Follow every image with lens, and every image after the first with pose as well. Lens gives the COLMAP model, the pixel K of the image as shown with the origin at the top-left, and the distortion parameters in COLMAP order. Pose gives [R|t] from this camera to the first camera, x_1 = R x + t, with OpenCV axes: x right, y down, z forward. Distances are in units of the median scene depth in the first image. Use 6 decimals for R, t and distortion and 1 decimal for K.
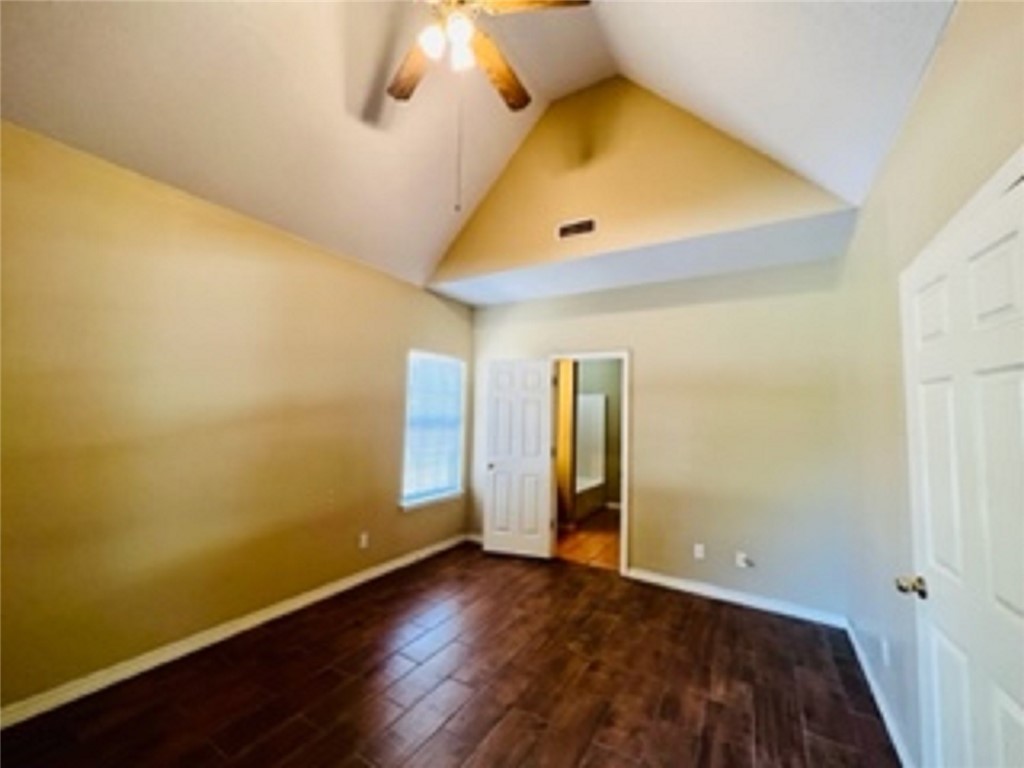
lens RADIAL K [[408.7, 0, 512.5], [0, 408.7, 381.6], [0, 0, 1]] dist [-0.000124, -0.001052]
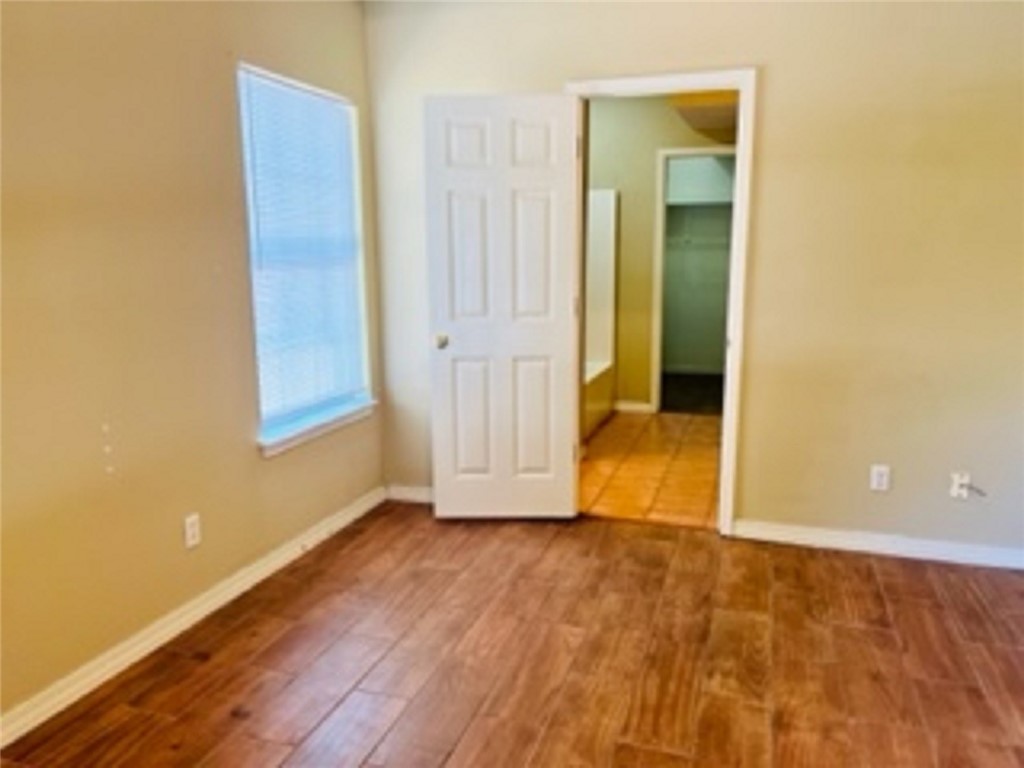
lens RADIAL K [[765.9, 0, 513.1], [0, 765.9, 385.5], [0, 0, 1]] dist [0.012789, -0.013942]
pose [[0.974638, -0.070313, 0.212456, -0.196173], [0.013822, 0.966461, 0.256443, 0.042754], [-0.223362, -0.247002, 0.942921, 0.204418]]
